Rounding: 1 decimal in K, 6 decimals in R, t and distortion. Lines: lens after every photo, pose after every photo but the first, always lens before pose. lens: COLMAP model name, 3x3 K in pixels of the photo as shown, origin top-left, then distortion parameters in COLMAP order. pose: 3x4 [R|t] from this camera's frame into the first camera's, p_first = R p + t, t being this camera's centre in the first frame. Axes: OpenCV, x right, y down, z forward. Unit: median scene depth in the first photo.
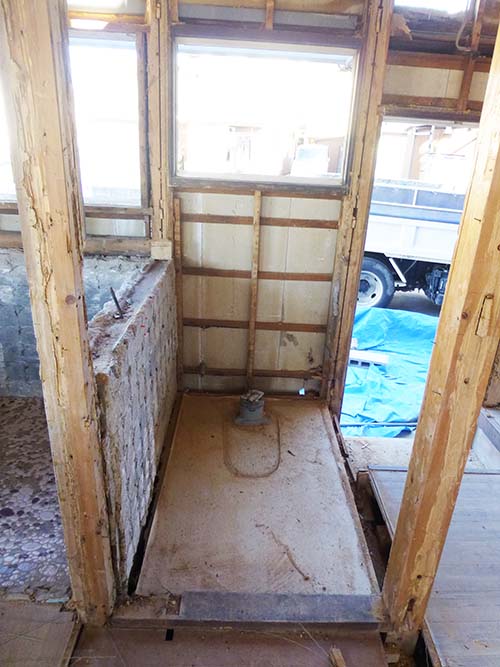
lens RADIAL K [[485.3, 0, 250.0], [0, 485.3, 333.5], [0, 0, 1]] dist [-0.021348, 0.000641]
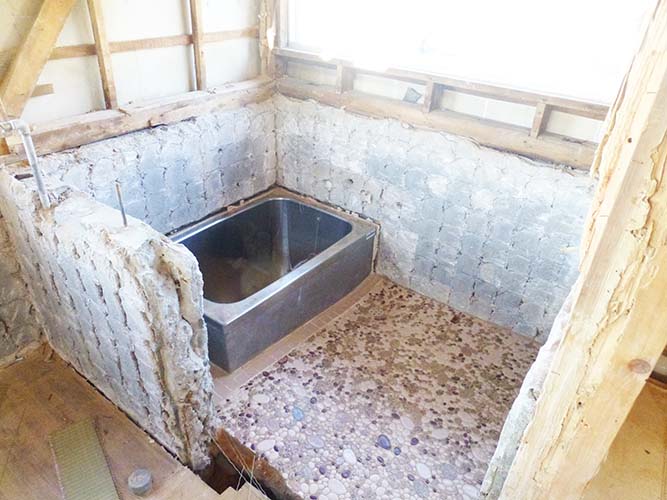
lens RADIAL K [[485.3, 0, 328.5], [0, 485.3, 267.9], [0, 0, 1]] dist [-0.021348, 0.000641]
pose [[0.793295, 0.317564, -0.519457, -0.190881], [-0.239176, 0.947152, 0.213769, -0.097522], [0.559890, -0.045341, 0.827325, 0.172850]]
